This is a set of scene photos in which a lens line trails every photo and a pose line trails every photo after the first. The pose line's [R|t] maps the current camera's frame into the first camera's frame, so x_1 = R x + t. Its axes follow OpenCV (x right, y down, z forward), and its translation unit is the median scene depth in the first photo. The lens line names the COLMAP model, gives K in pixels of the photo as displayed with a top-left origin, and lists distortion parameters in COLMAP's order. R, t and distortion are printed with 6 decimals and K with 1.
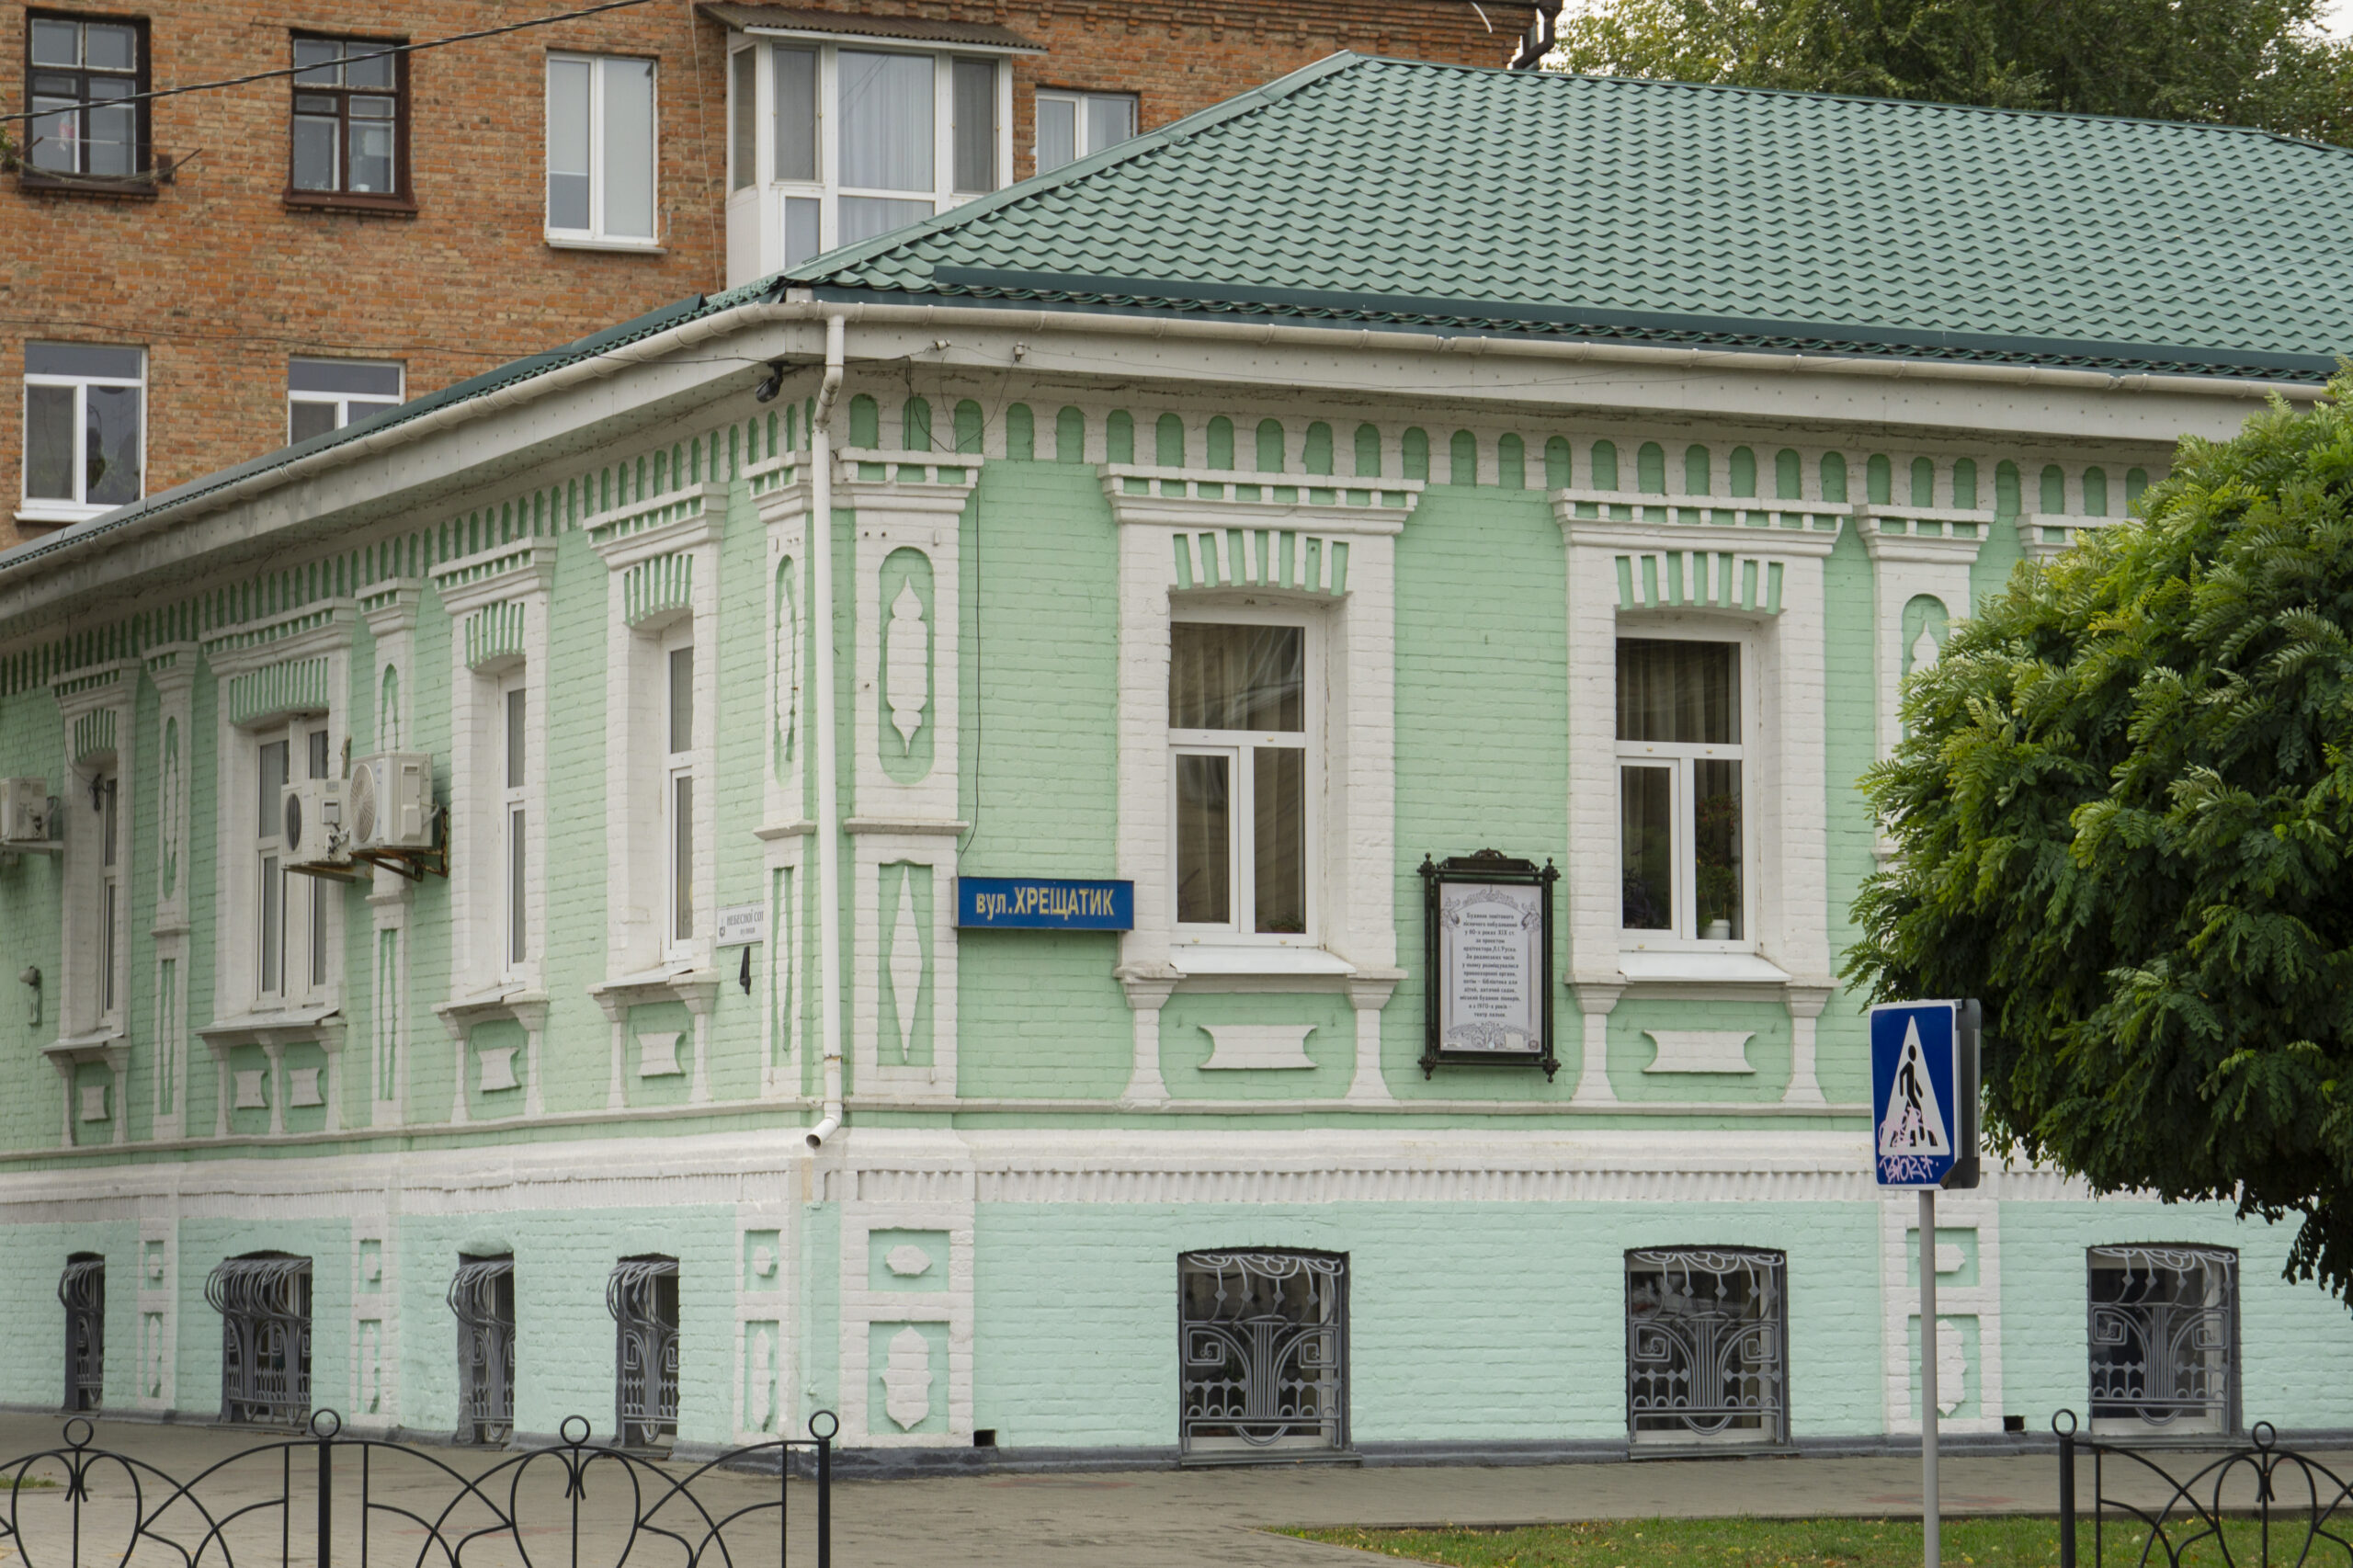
lens RADIAL K [[6149.9, 0, 1176.3], [0, 6149.9, 782.8], [0, 0, 1]] dist [-0.099090, 0.000000]
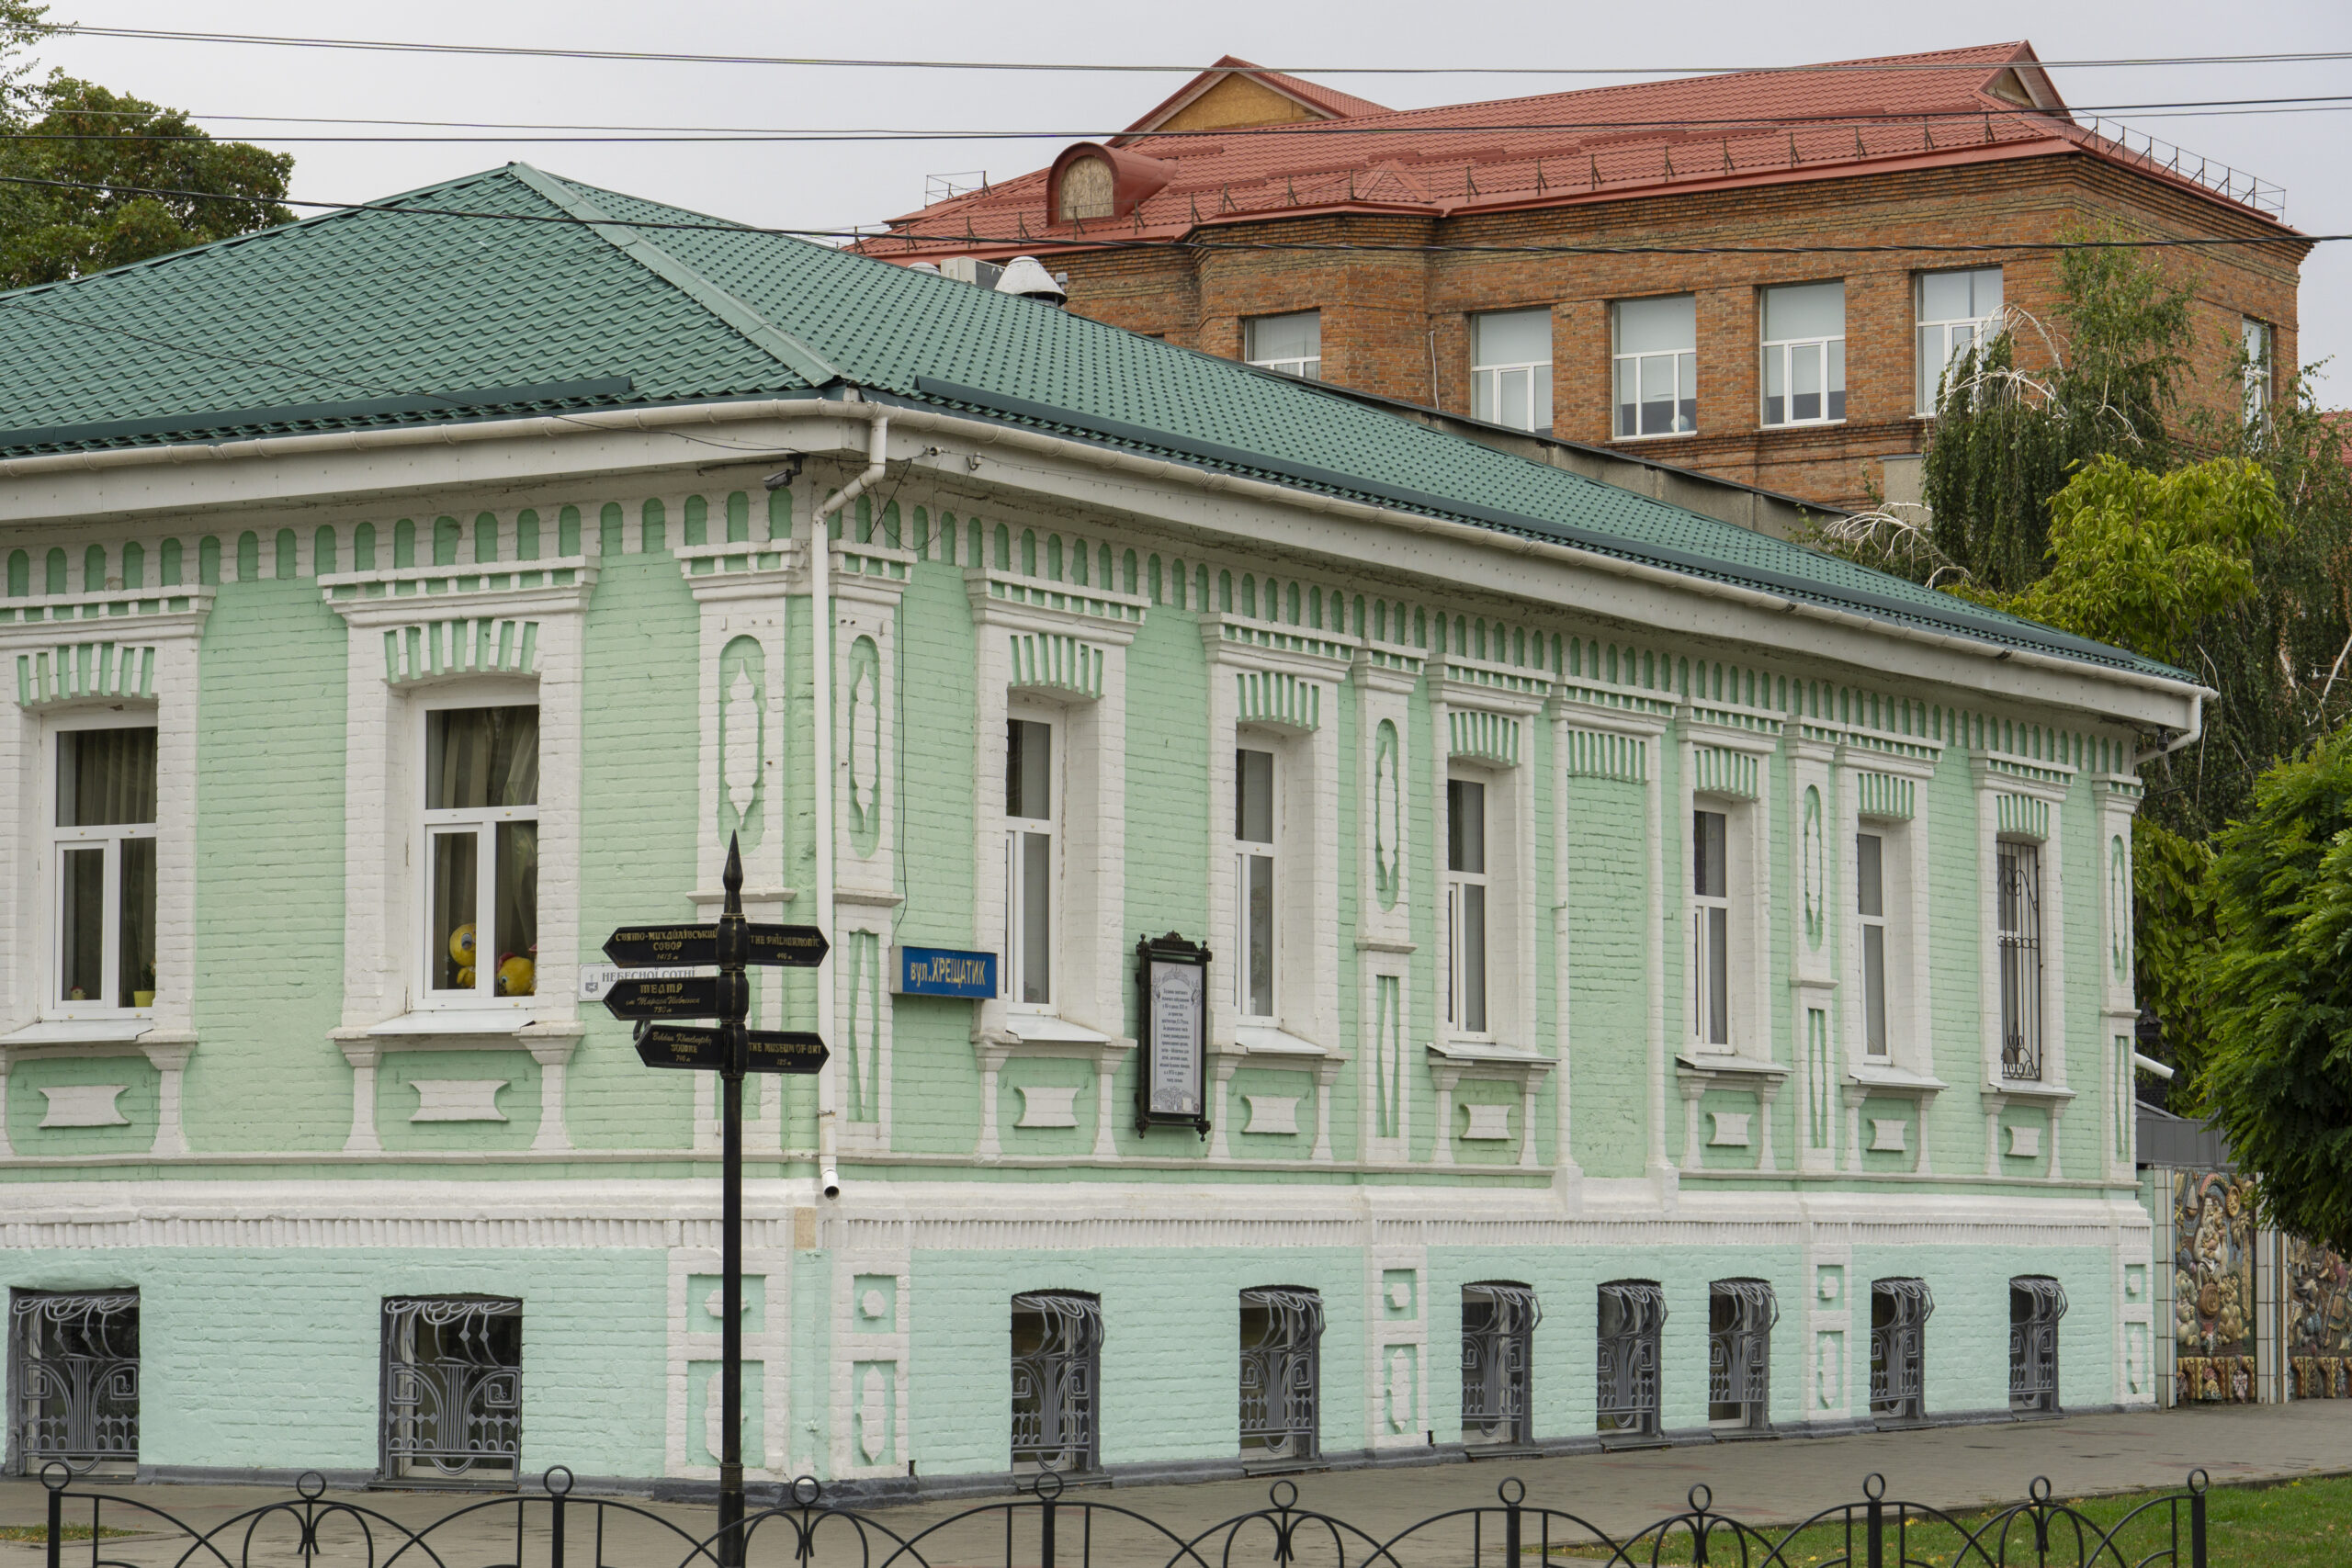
lens RADIAL K [[5883.7, 0, 1175.9], [0, 5883.7, 783.9], [0, 0, 1]] dist [-0.184754, 0.000000]
pose [[0.800146, 0.040112, 0.598463, -0.594190], [-0.030217, 0.999190, -0.026571, 0.012500], [-0.599044, 0.003177, 0.800710, 0.145929]]
